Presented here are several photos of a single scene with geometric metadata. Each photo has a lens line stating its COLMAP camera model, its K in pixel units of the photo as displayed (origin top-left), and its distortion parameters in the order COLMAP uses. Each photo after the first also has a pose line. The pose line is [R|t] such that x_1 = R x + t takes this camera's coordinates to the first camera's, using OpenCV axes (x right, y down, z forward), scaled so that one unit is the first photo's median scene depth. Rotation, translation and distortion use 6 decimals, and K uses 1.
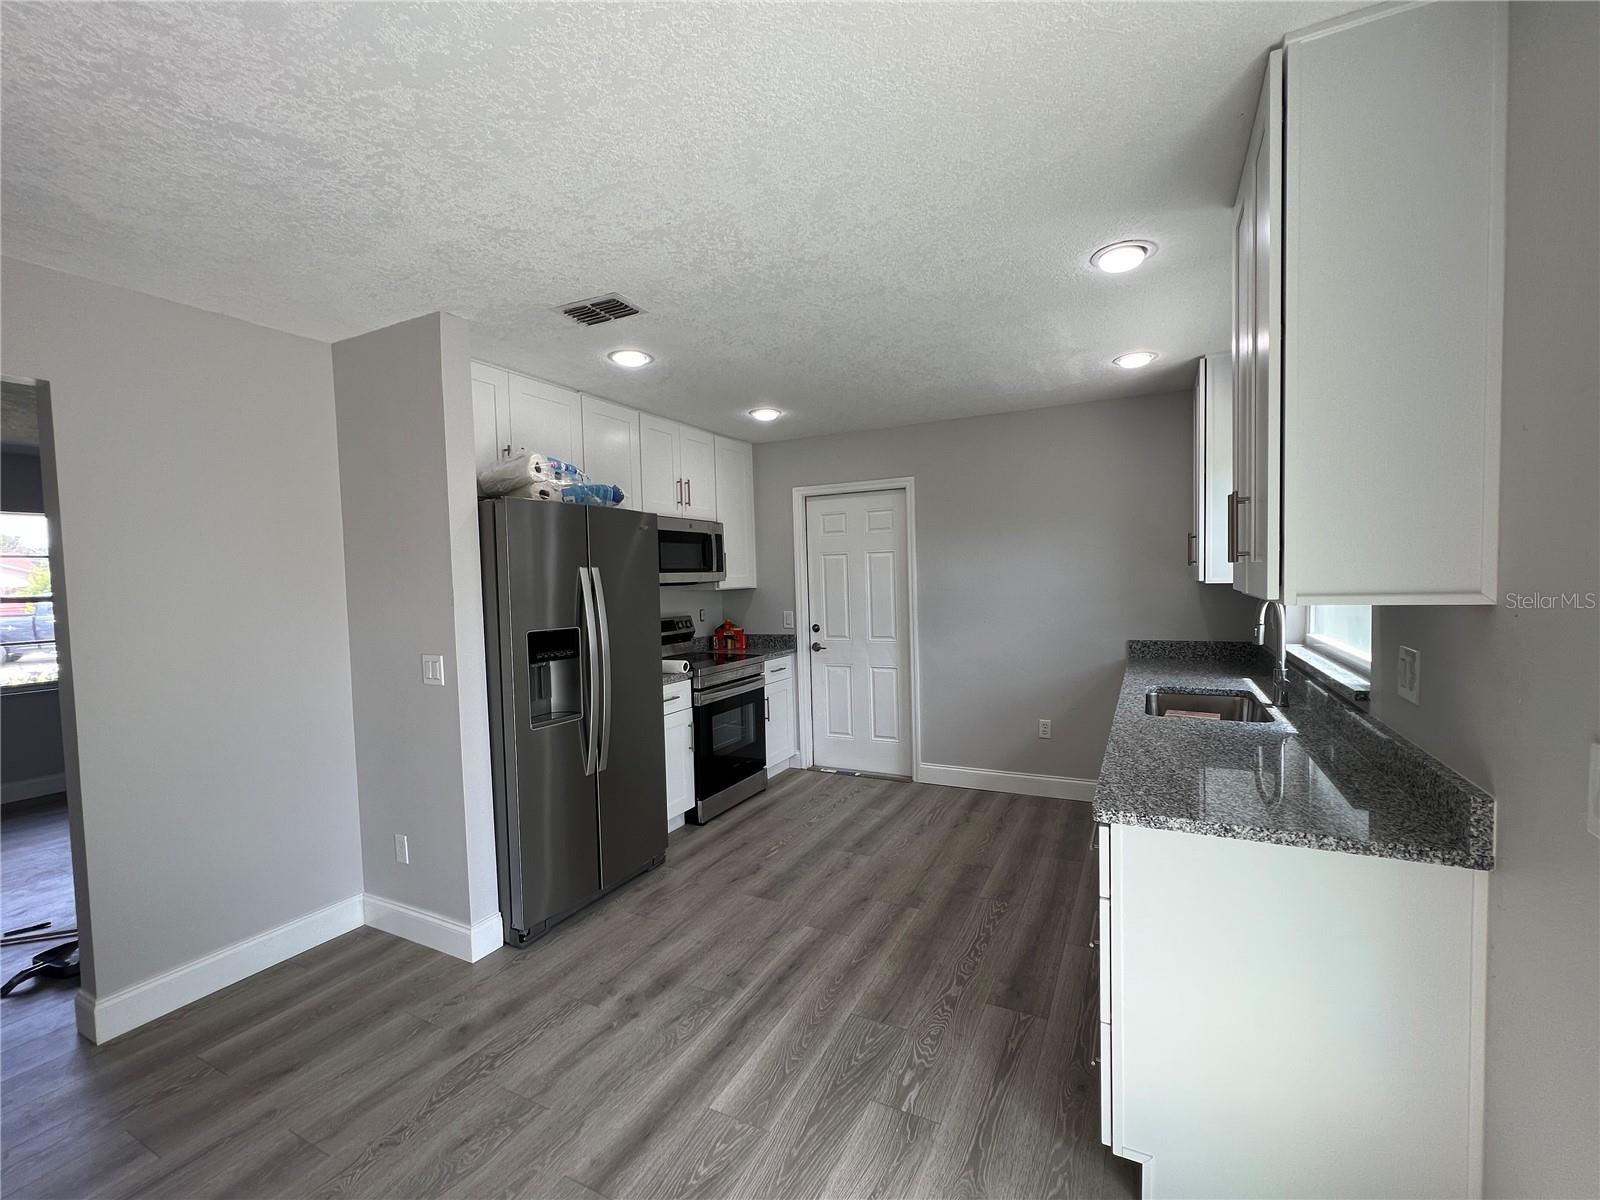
lens RADIAL K [[687.5, 0, 798.9], [0, 687.5, 611.9], [0, 0, 1]] dist [-0.000211, 0.000078]
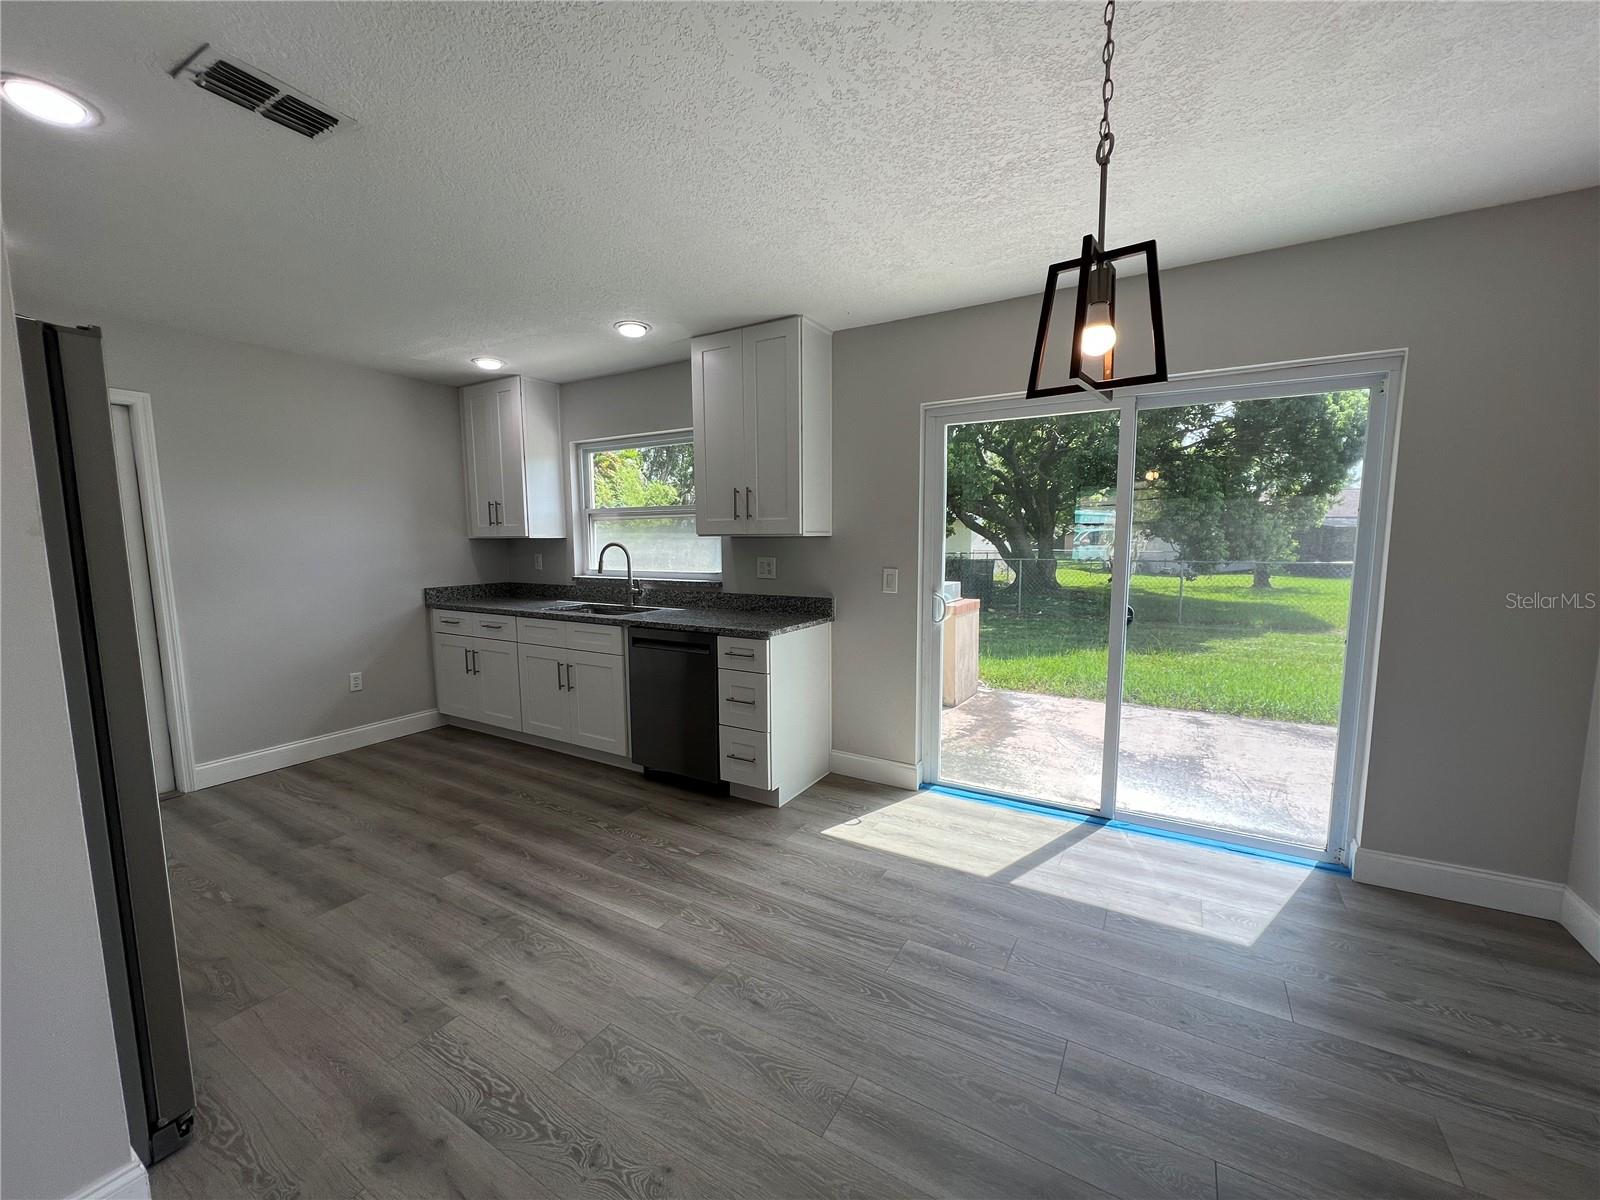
lens RADIAL K [[637.9, 0, 800.5], [0, 637.9, 609.7], [0, 0, 1]] dist [0.000432, 0.000097]
pose [[0.062317, -0.087290, 0.994232, -0.722357], [0.055254, 0.994942, 0.083889, 0.026900], [-0.996526, 0.049707, 0.066825, 0.363811]]
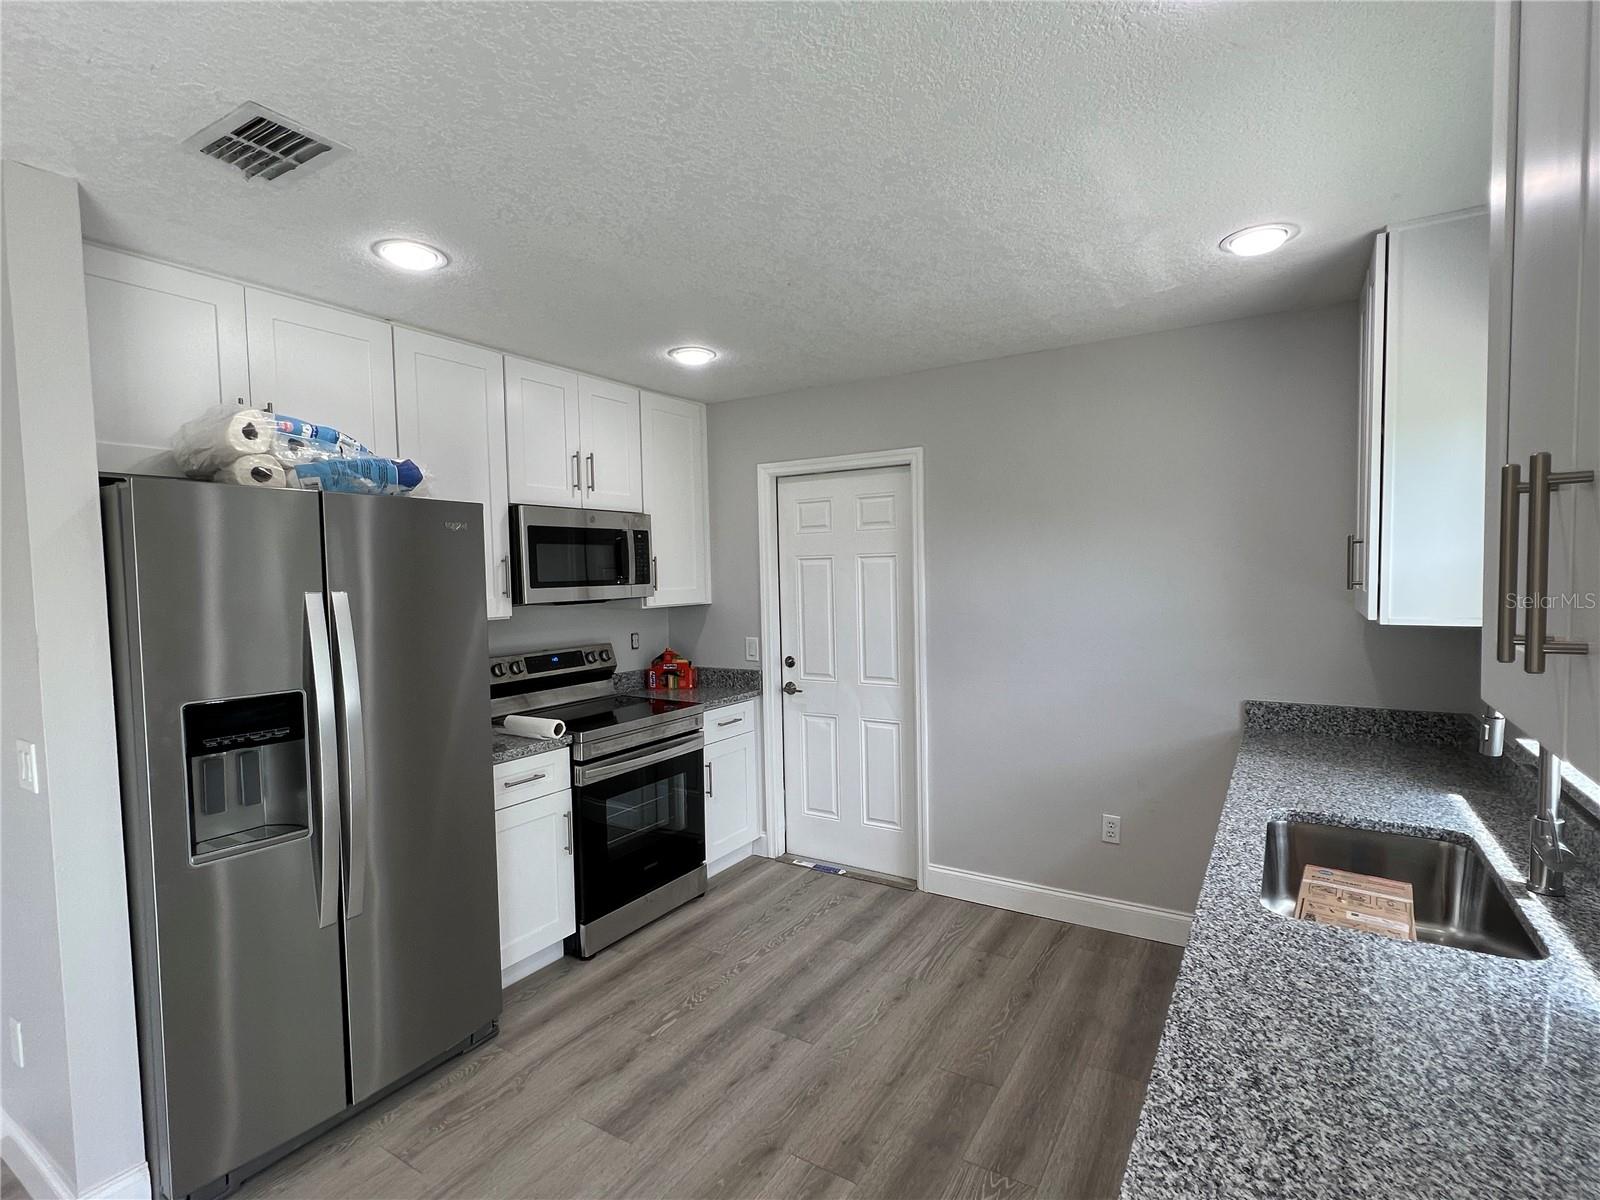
lens RADIAL K [[781.9, 0, 799.2], [0, 781.9, 613.0], [0, 0, 1]] dist [-0.002899, 0.002271]
pose [[0.996178, 0.011868, -0.086538, 0.164566], [-0.011377, 0.999916, 0.006163, -0.050740], [0.086603, -0.005154, 0.996230, 0.308454]]
